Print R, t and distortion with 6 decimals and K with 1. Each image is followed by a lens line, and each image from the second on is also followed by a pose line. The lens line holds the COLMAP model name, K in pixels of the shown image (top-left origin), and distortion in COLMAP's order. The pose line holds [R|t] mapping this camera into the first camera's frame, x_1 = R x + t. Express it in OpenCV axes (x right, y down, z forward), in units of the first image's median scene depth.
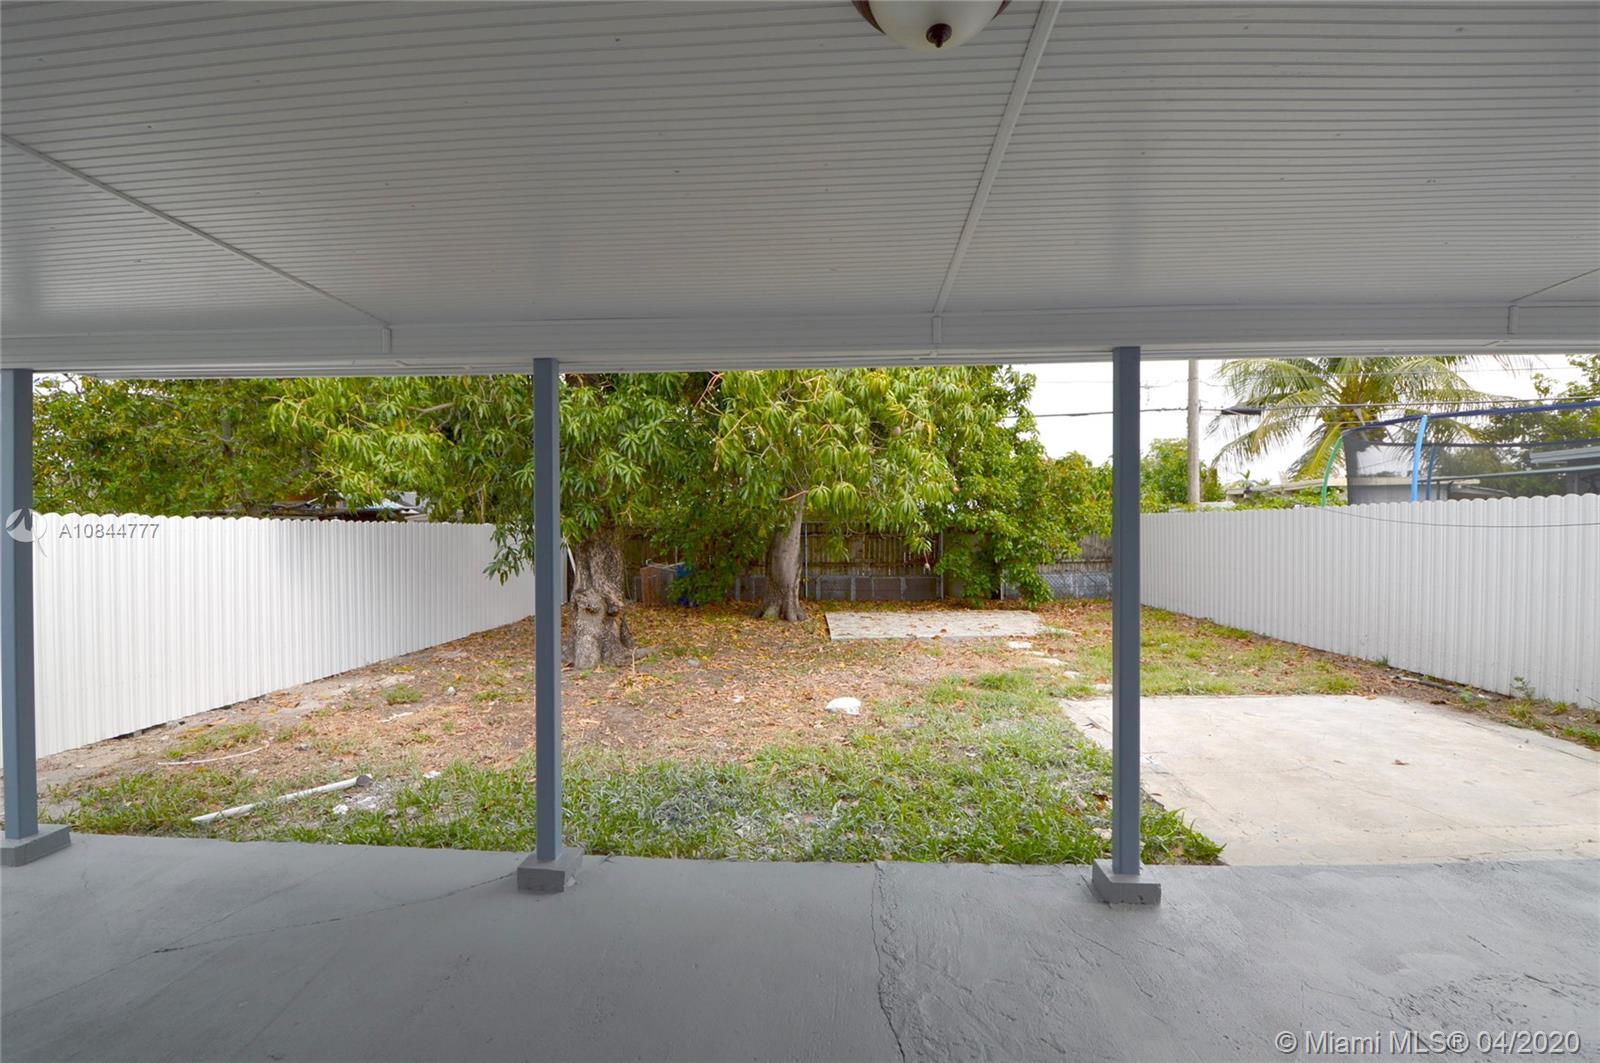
lens RADIAL K [[710.8, 0, 797.3], [0, 710.8, 535.5], [0, 0, 1]] dist [0.014305, -0.020688]
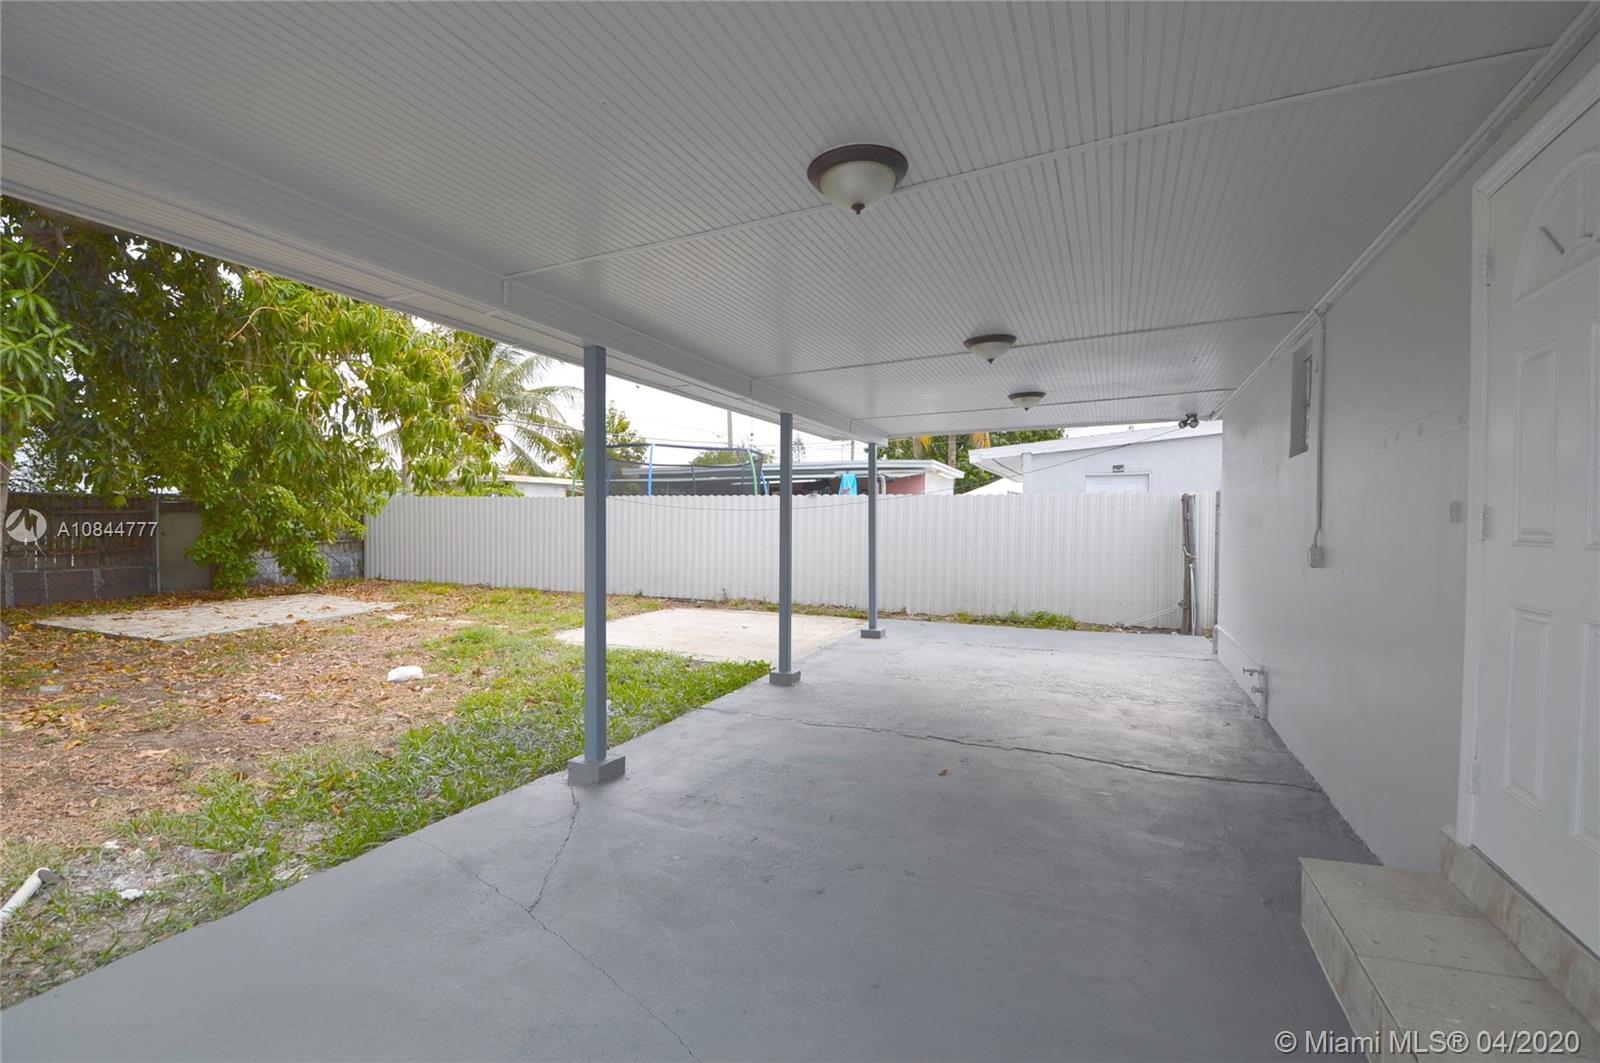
lens RADIAL K [[710.8, 0, 797.3], [0, 710.8, 535.5], [0, 0, 1]] dist [0.014305, -0.020688]
pose [[0.335752, -0.009351, 0.941904, -0.744616], [-0.003234, 0.999933, 0.011080, 0.033568], [-0.941945, -0.006766, 0.335699, 0.154196]]
